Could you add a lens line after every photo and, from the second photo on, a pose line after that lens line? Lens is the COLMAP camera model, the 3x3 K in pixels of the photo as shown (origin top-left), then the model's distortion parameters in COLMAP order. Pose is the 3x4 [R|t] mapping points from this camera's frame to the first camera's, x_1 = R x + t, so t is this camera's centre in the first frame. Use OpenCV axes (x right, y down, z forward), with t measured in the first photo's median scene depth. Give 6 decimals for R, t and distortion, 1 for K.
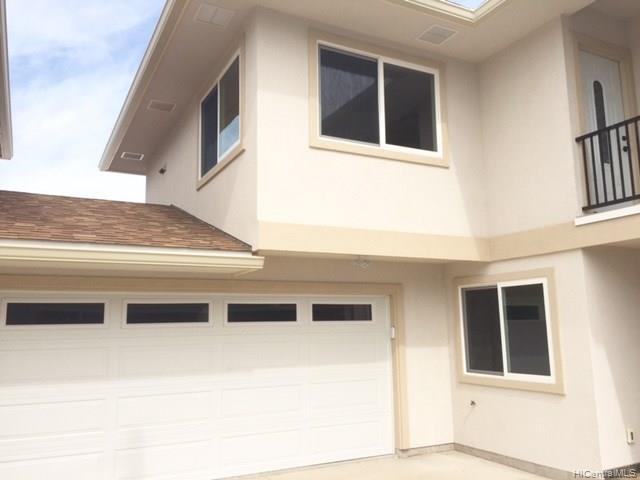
lens RADIAL K [[559.6, 0, 320.5], [0, 559.6, 246.1], [0, 0, 1]] dist [0.063237, -0.081995]
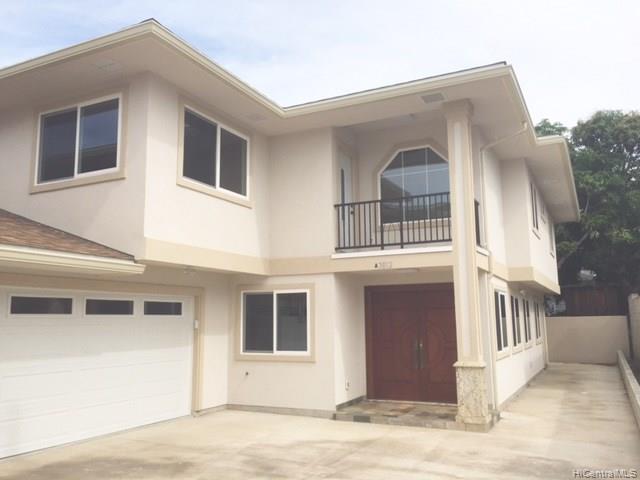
lens RADIAL K [[559.6, 0, 320.5], [0, 559.6, 246.1], [0, 0, 1]] dist [0.063237, -0.081995]
pose [[0.806824, 0.088402, 0.584140, -0.462718], [-0.092882, 0.995426, -0.022354, -0.029324], [-0.583444, -0.036220, 0.811345, -0.263113]]
